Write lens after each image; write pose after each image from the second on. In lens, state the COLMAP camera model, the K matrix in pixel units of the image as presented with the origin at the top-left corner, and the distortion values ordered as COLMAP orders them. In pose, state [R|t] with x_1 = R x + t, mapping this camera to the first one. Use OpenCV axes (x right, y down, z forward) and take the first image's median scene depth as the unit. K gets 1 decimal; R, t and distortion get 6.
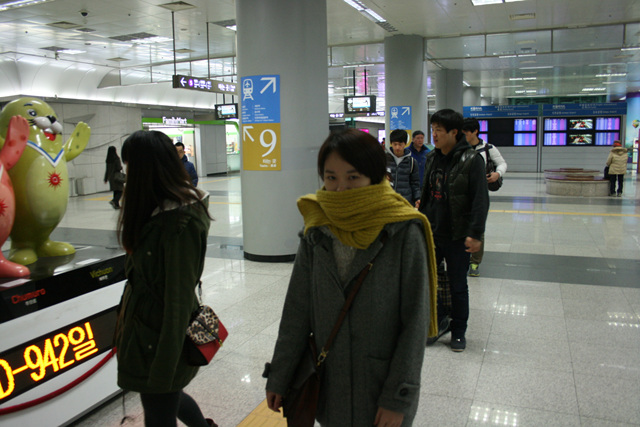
lens RADIAL K [[538.2, 0, 314.2], [0, 538.2, 214.8], [0, 0, 1]] dist [-0.146283, 0.122705]
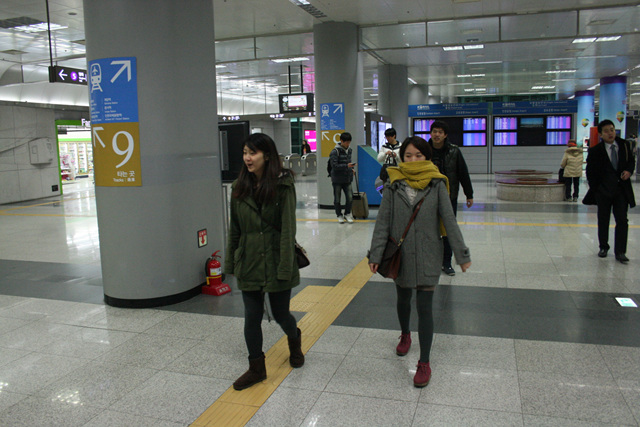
lens RADIAL K [[538.2, 0, 318.0], [0, 538.2, 215.7], [0, 0, 1]] dist [-0.146283, 0.122705]
pose [[0.996020, -0.019378, 0.086993, 0.058156], [0.019496, 0.999810, -0.000503, -0.018330], [-0.086967, 0.002197, 0.996209, 0.124746]]
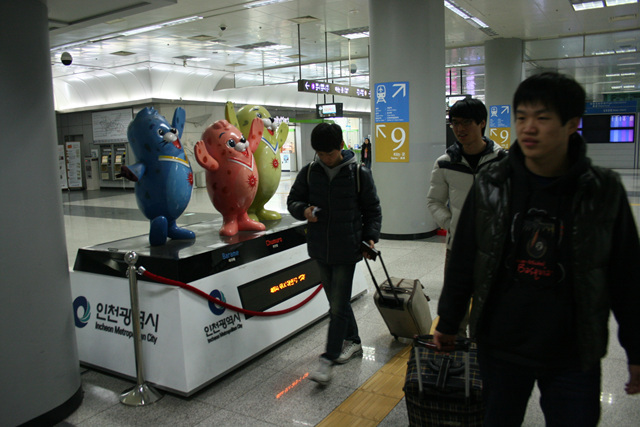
lens RADIAL K [[538.2, 0, 318.2], [0, 538.2, 212.0], [0, 0, 1]] dist [-0.146283, 0.122705]
pose [[0.989442, 0.010993, -0.144509, -0.044188], [-0.011234, 0.999937, -0.000850, 0.015229], [0.144491, 0.002464, 0.989503, -0.098145]]
